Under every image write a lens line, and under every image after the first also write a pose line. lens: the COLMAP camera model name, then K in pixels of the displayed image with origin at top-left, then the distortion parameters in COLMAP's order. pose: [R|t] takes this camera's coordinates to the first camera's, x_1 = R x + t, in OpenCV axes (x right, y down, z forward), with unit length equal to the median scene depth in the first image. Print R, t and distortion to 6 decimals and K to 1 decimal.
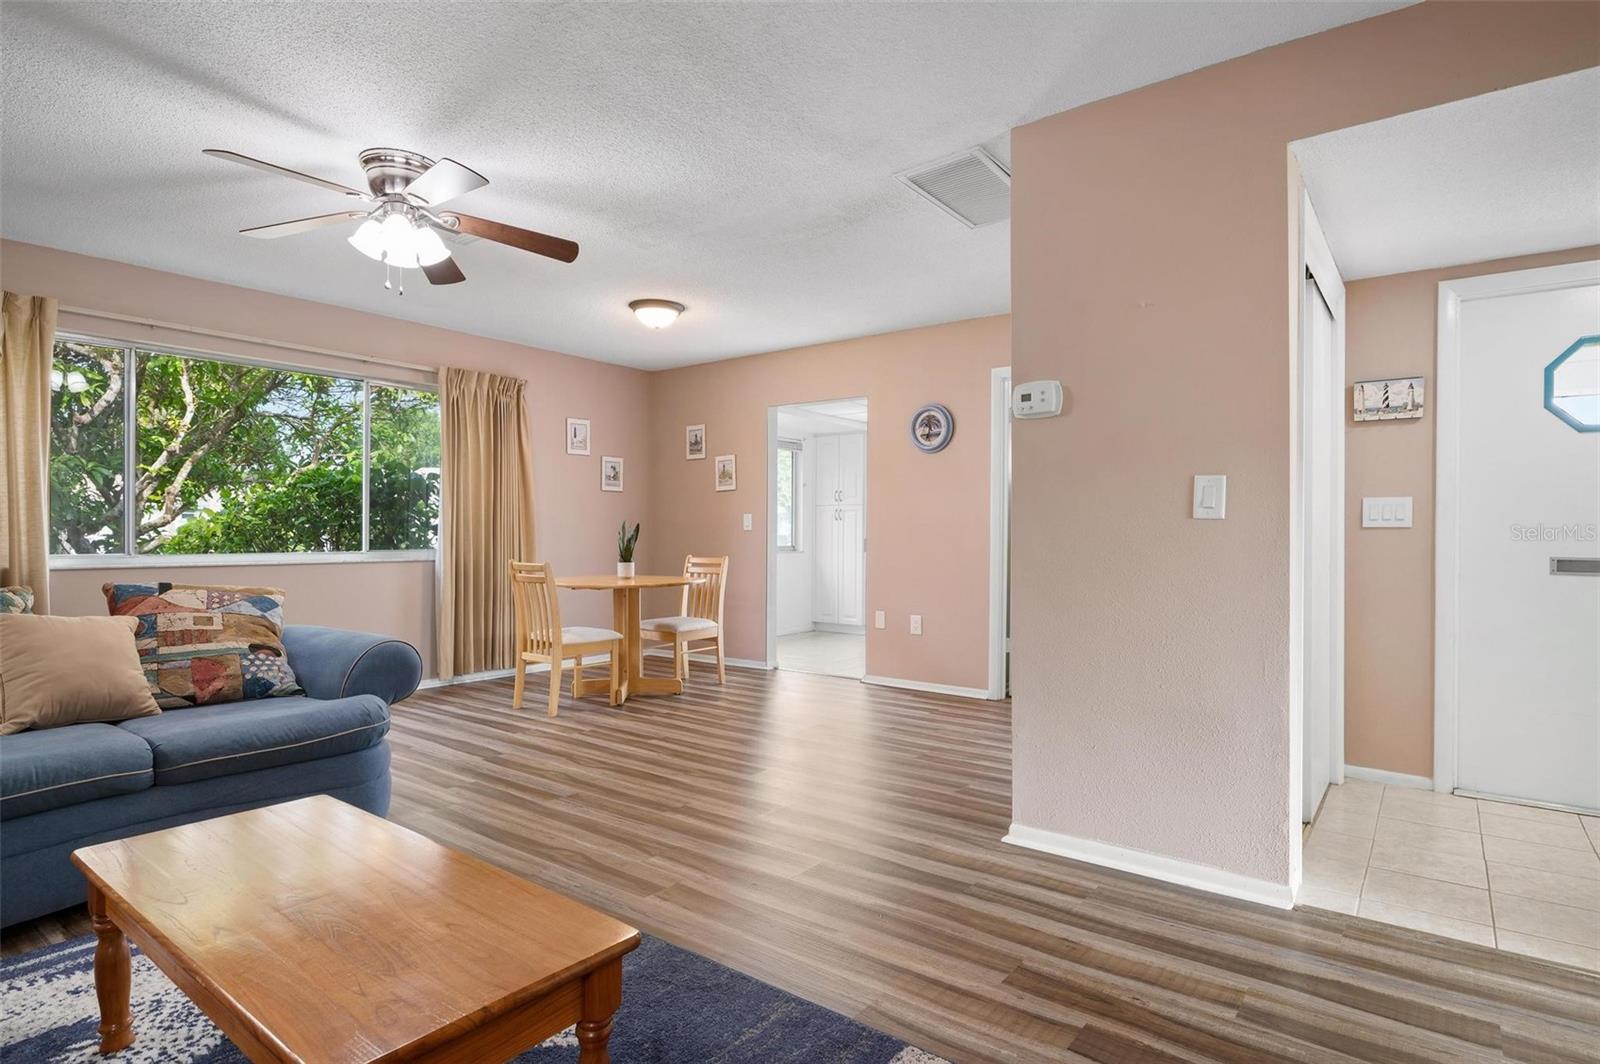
lens RADIAL K [[843.0, 0, 817.0], [0, 843.0, 536.0], [0, 0, 1]] dist [0.006435, 0.000608]
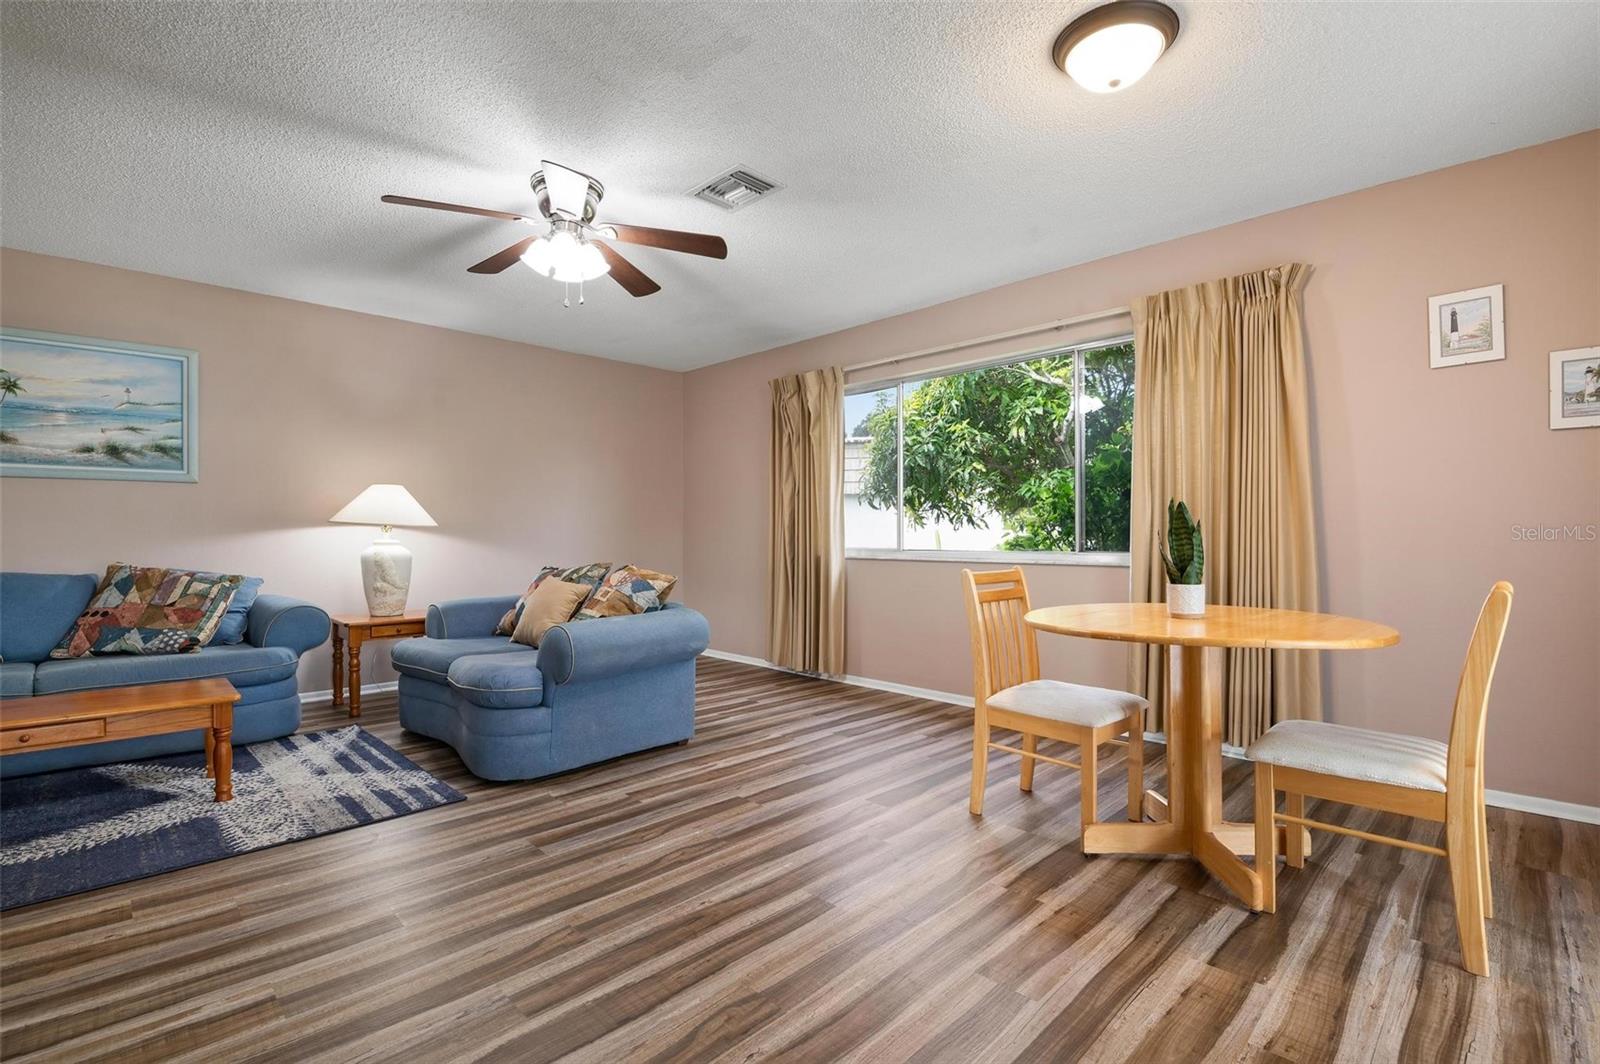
lens RADIAL K [[727.9, 0, 812.5], [0, 727.9, 539.8], [0, 0, 1]] dist [-0.002263, -0.009294]
pose [[-0.144328, 0.000871, -0.989529, 0.330859], [-0.001183, 0.999999, 0.001053, 0.007893], [0.989529, 0.001323, -0.144327, 1.262404]]
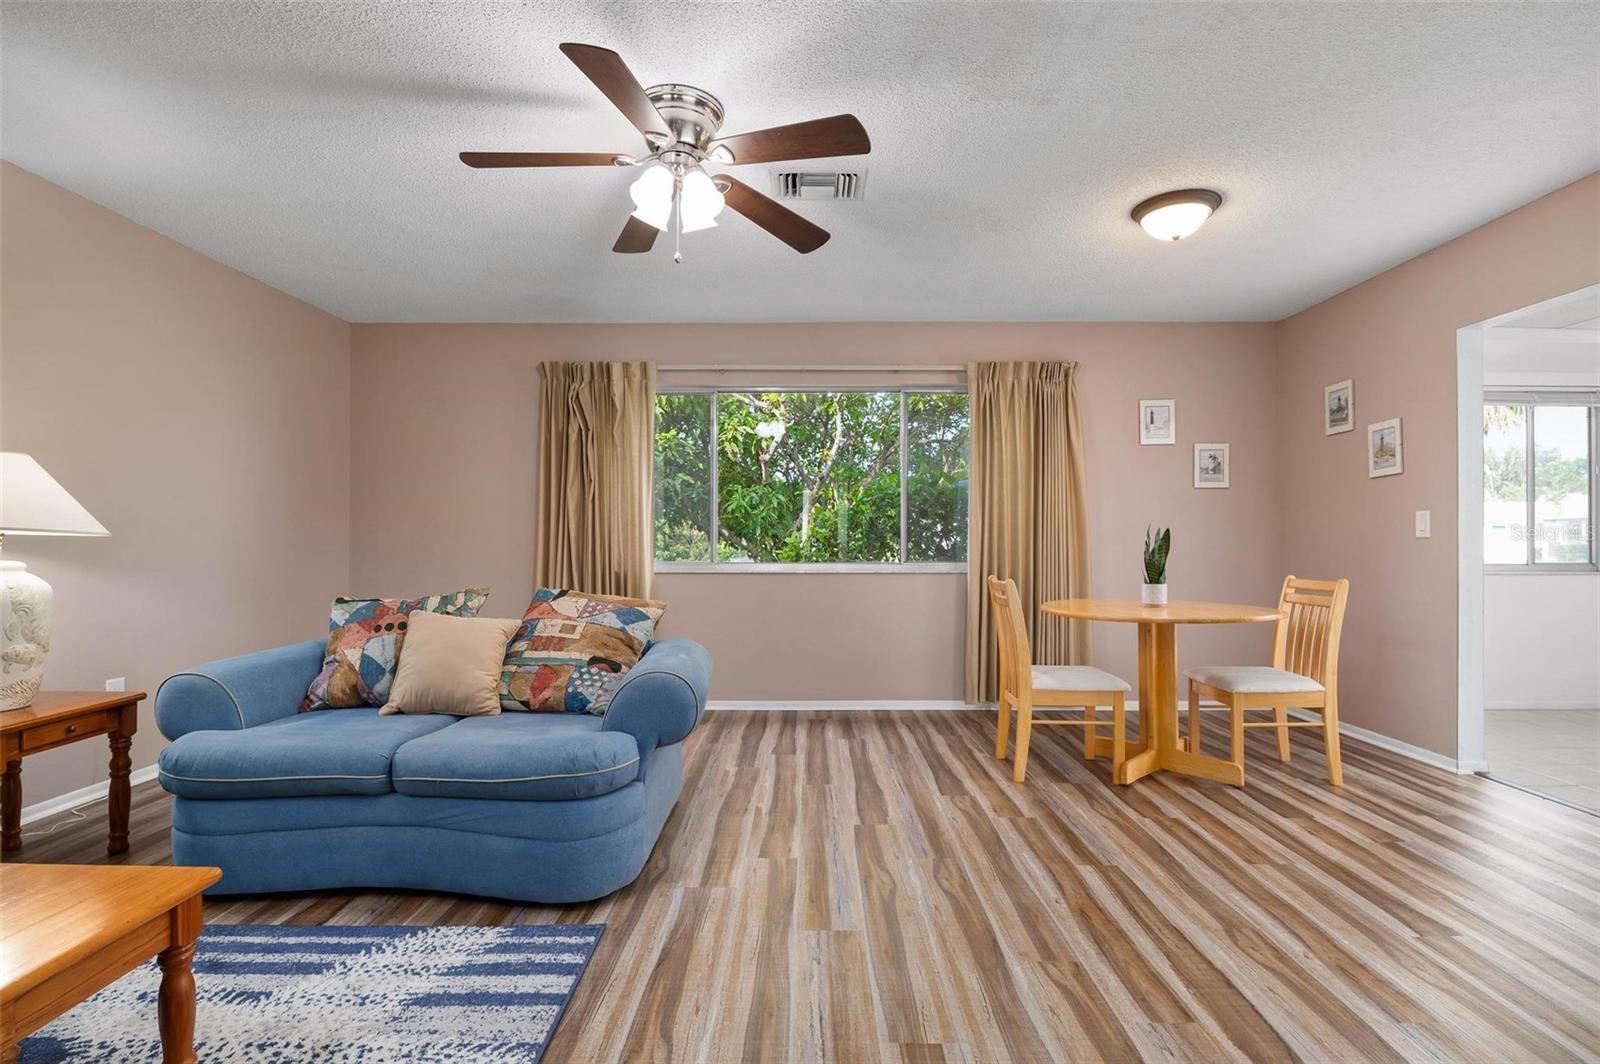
lens RADIAL K [[751.2, 0, 806.8], [0, 751.2, 539.2], [0, 0, 1]] dist [0.001114, -0.009112]
pose [[0.592772, -0.007792, -0.805333, 0.165779], [0.000852, 0.999959, -0.009047, -0.001828], [0.805370, 0.004677, 0.592754, 0.575786]]
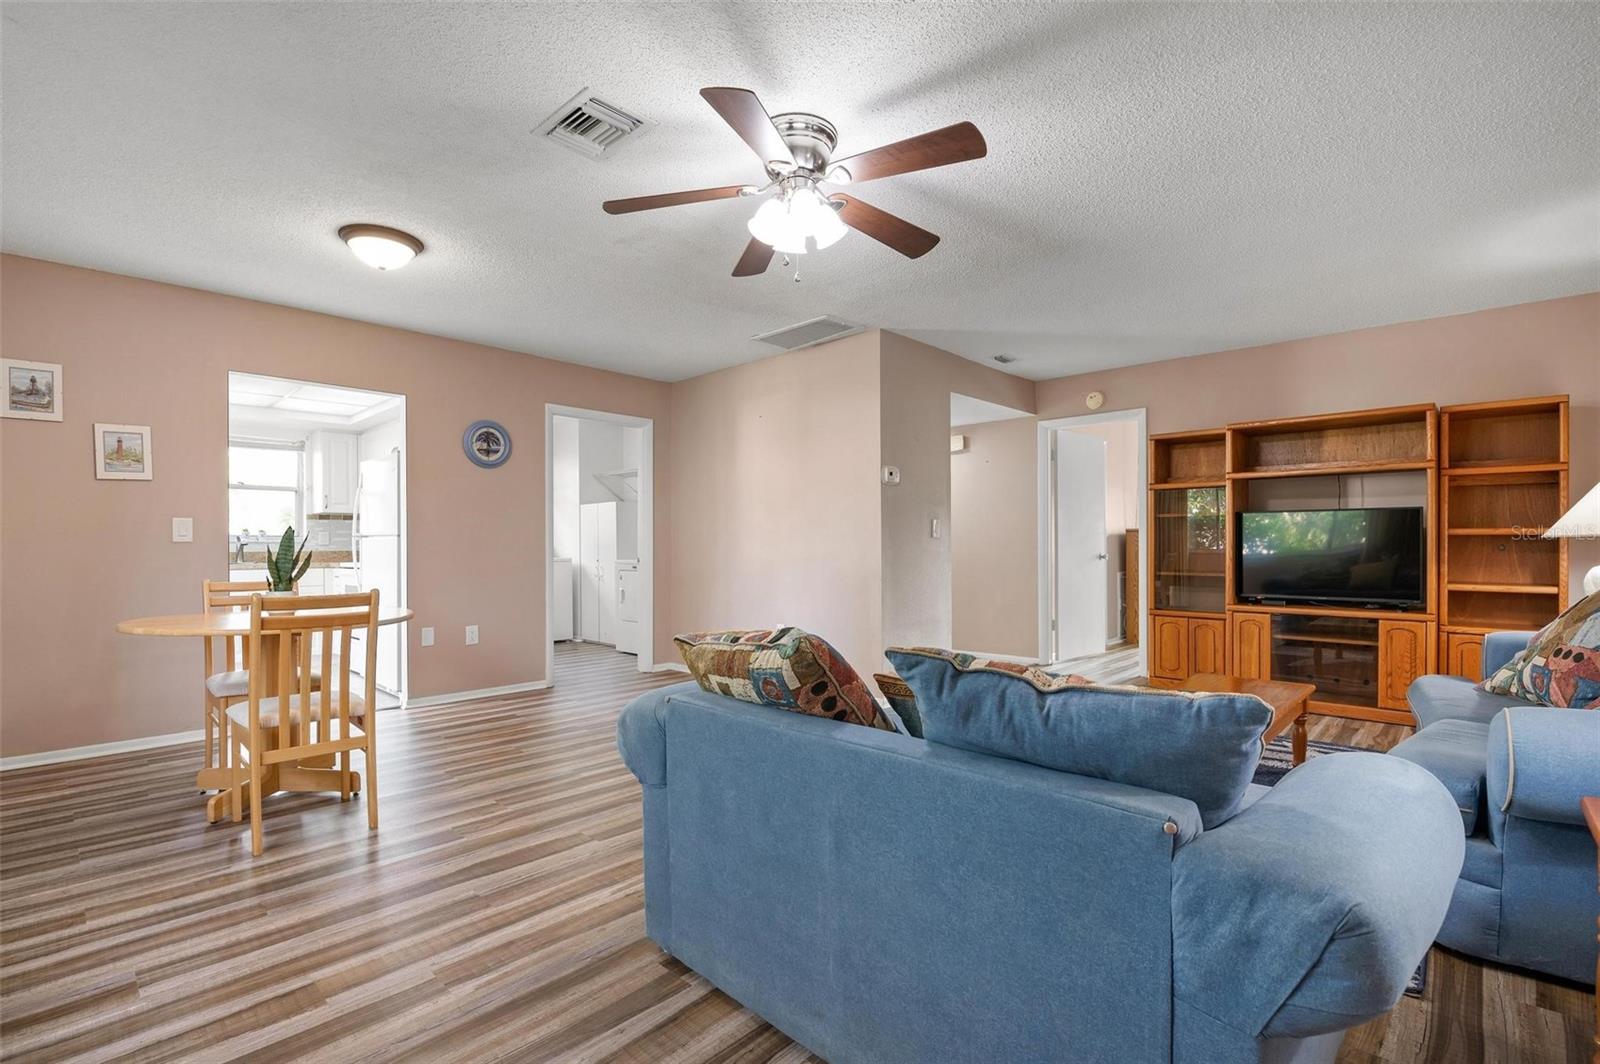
lens RADIAL K [[716.2, 0, 810.5], [0, 716.2, 548.5], [0, 0, 1]] dist [-0.000214, -0.007603]
pose [[0.106257, -0.009780, 0.994291, -1.097375], [0.005192, 0.999943, 0.009281, -0.007490], [-0.994325, 0.004176, 0.106301, 0.791847]]
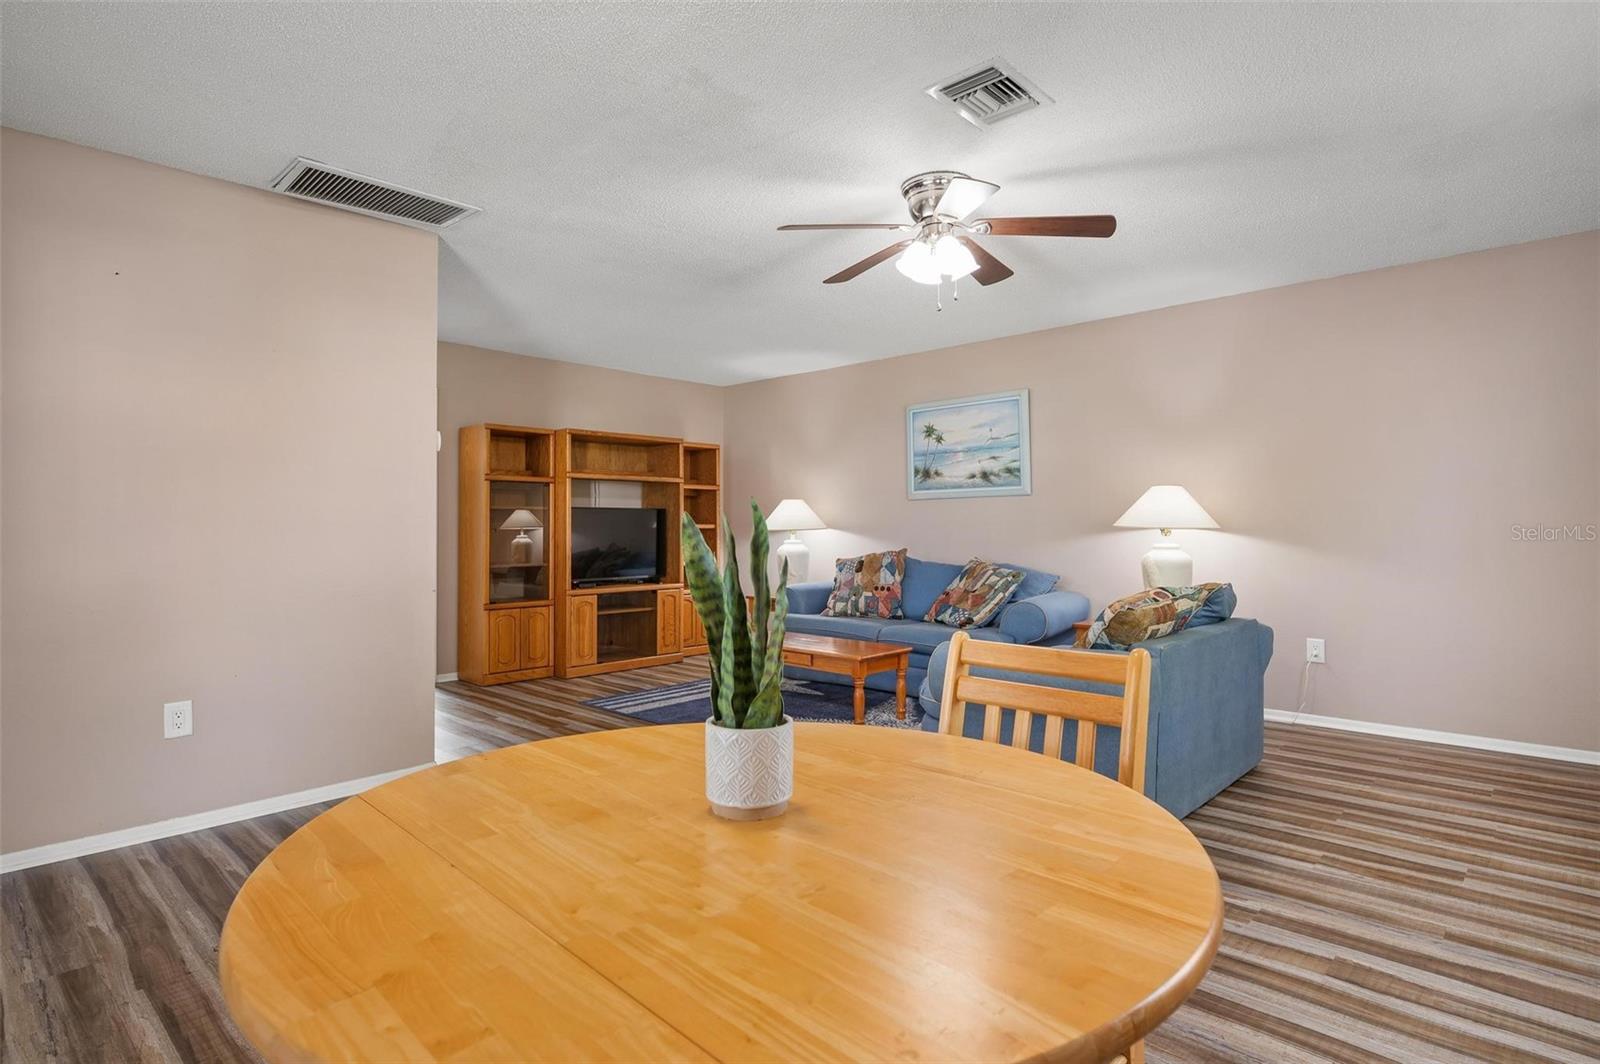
lens RADIAL K [[824.2, 0, 796.3], [0, 824.2, 499.9], [0, 0, 1]] dist [0.001078, -0.001140]
pose [[-0.992213, 0.004287, 0.124476, -0.387857], [0.000423, 0.999517, -0.031058, -0.019788], [-0.124549, -0.030764, -0.991736, 1.768815]]
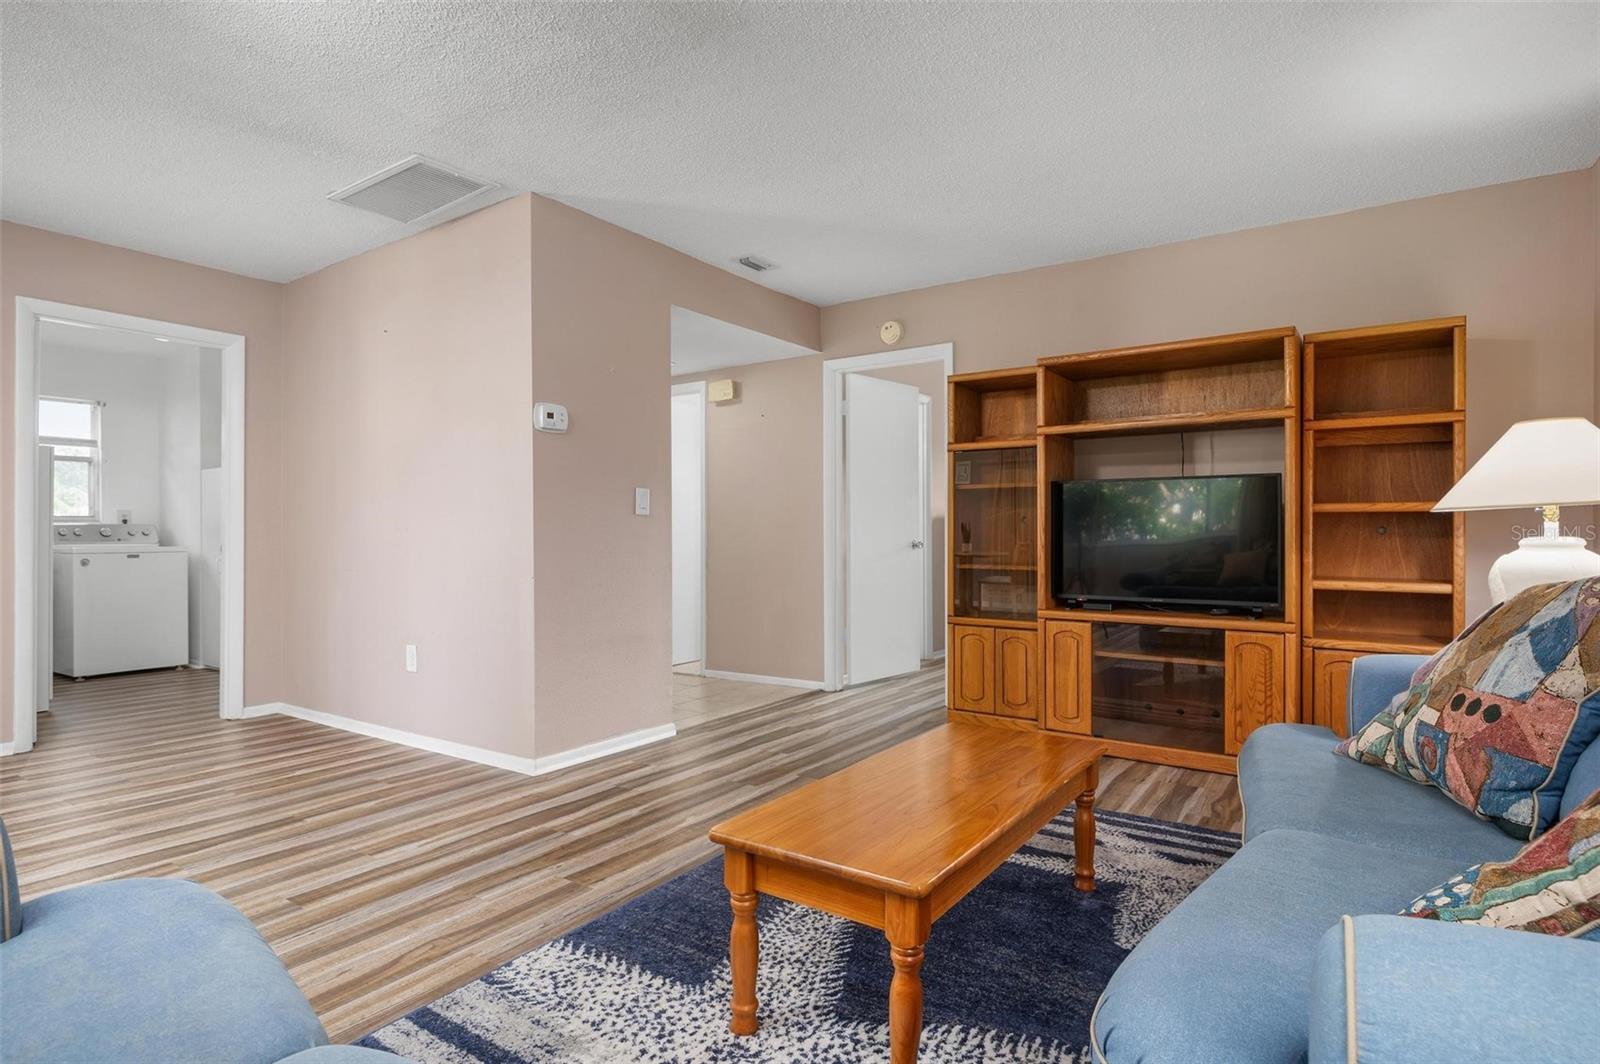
lens RADIAL K [[820.9, 0, 802.3], [0, 820.9, 534.9], [0, 0, 1]] dist [0.005040, -0.000375]
pose [[-0.042457, -0.004599, 0.999088, -0.782085], [0.001950, 0.999987, 0.004686, 0.007210], [-0.999096, 0.002147, -0.042447, 0.530712]]
